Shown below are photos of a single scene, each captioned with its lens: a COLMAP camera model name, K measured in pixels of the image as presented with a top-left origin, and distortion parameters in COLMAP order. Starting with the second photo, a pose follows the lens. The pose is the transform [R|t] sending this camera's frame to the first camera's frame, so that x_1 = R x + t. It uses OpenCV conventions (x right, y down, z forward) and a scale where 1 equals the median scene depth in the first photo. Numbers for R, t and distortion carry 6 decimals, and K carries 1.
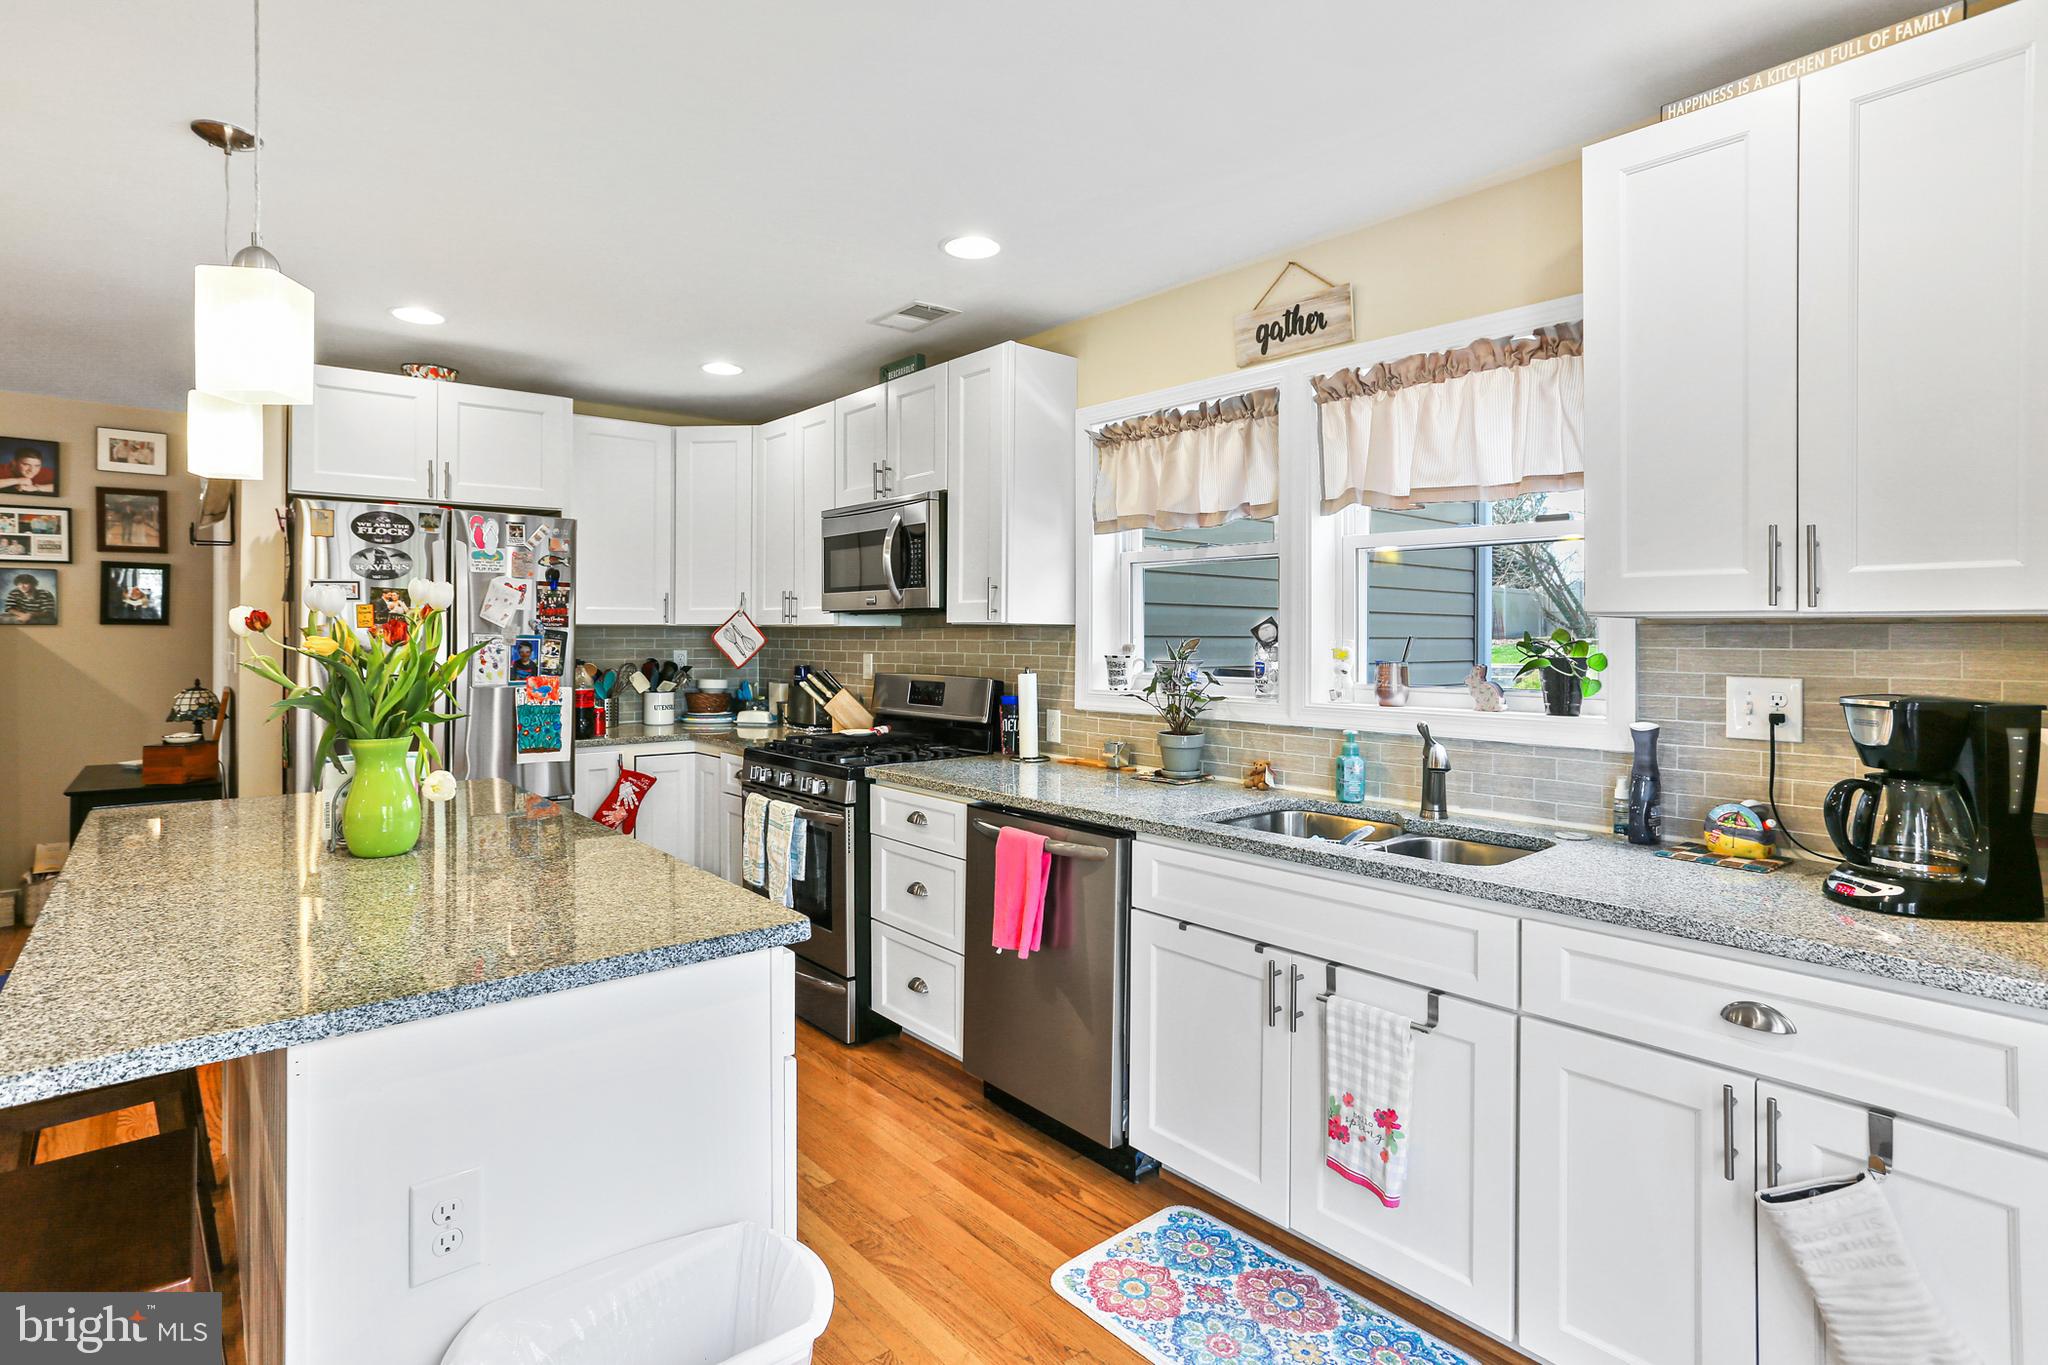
lens RADIAL K [[1027.7, 0, 1013.6], [0, 1027.7, 636.0], [0, 0, 1]] dist [-0.055685, 0.030504]
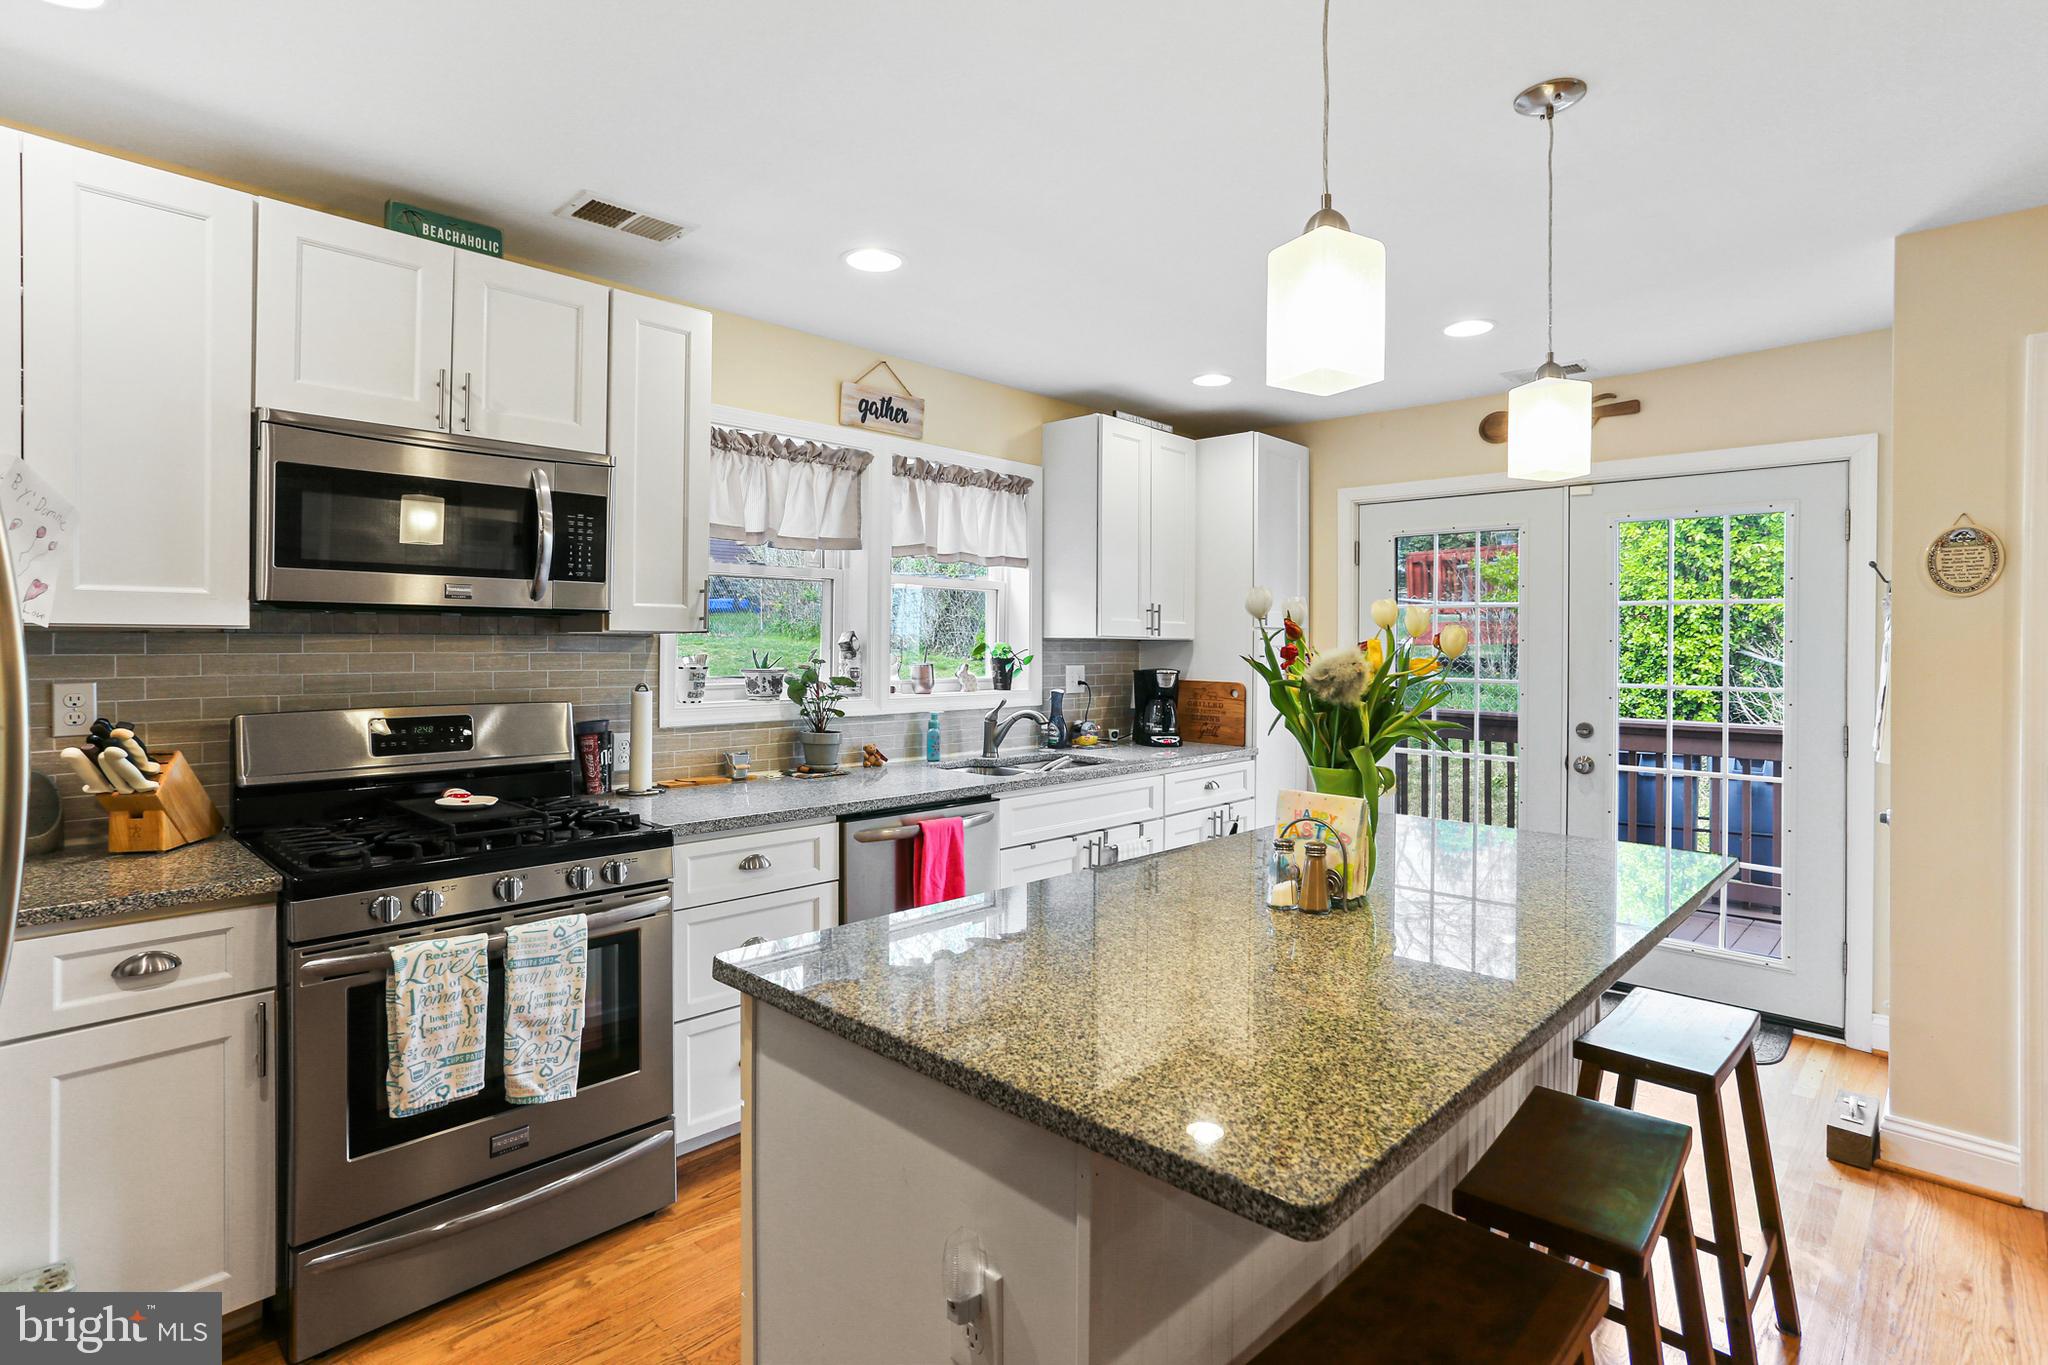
lens RADIAL K [[1014.4, 0, 1016.0], [0, 1014.4, 653.8], [0, 0, 1]] dist [-0.052411, 0.028751]
pose [[-0.105501, -0.015849, 0.994293, -0.913072], [-0.007041, 0.999860, 0.015191, -0.010085], [-0.994394, -0.005399, -0.105597, 0.844406]]
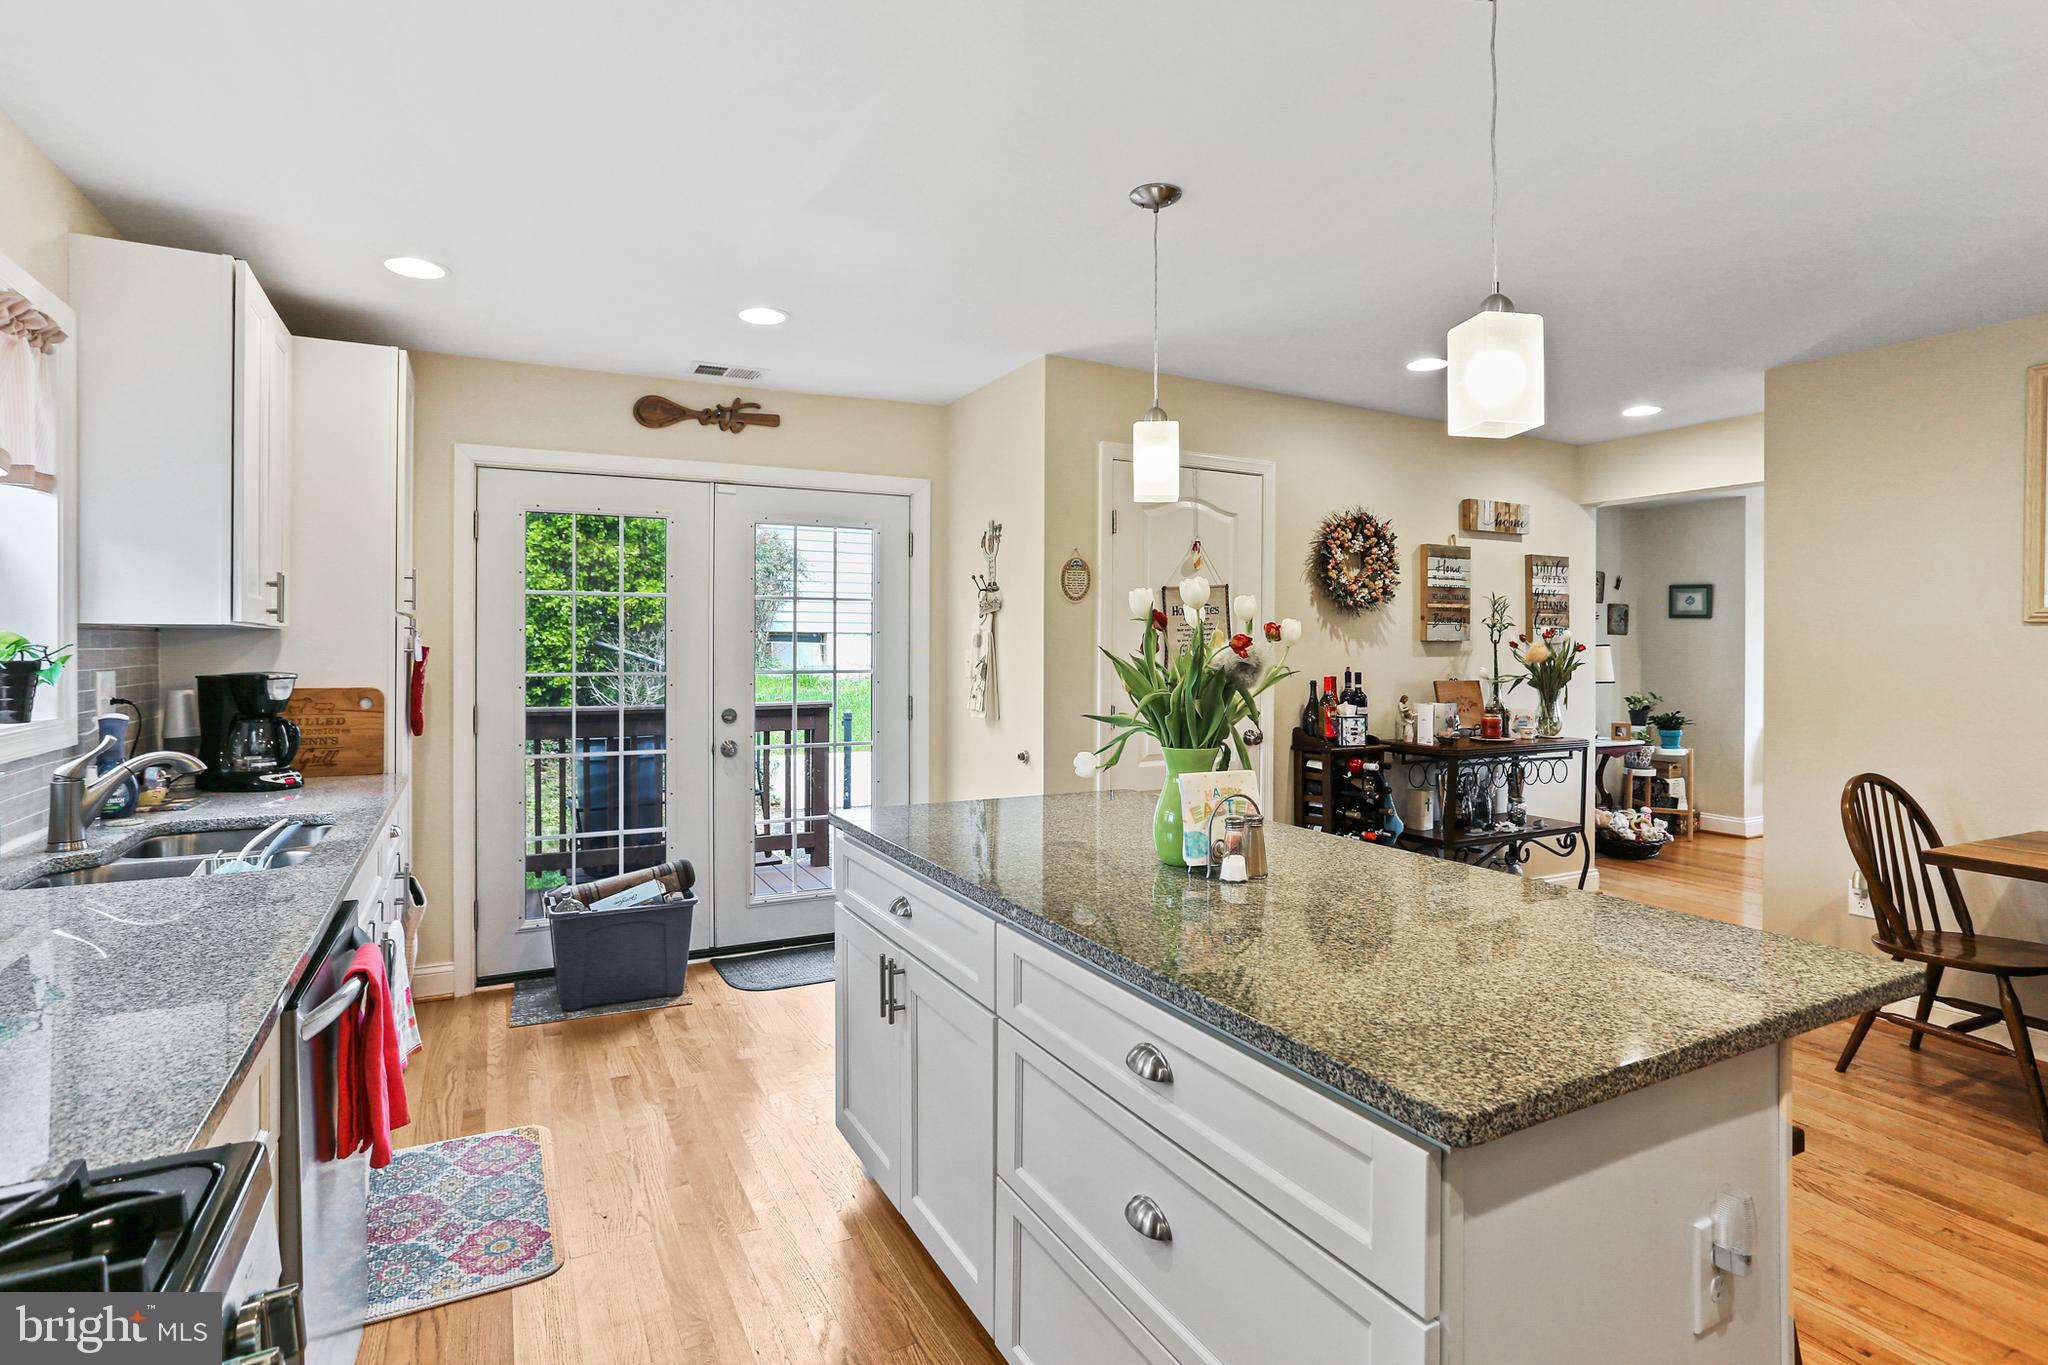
lens RADIAL K [[1014.4, 0, 1016.0], [0, 1014.4, 653.8], [0, 0, 1]] dist [-0.052411, 0.028751]
pose [[-0.973692, -0.010196, 0.227639, -0.426406], [-0.007281, 0.999880, 0.013641, -0.003987], [-0.227751, 0.011625, -0.973650, 1.212909]]
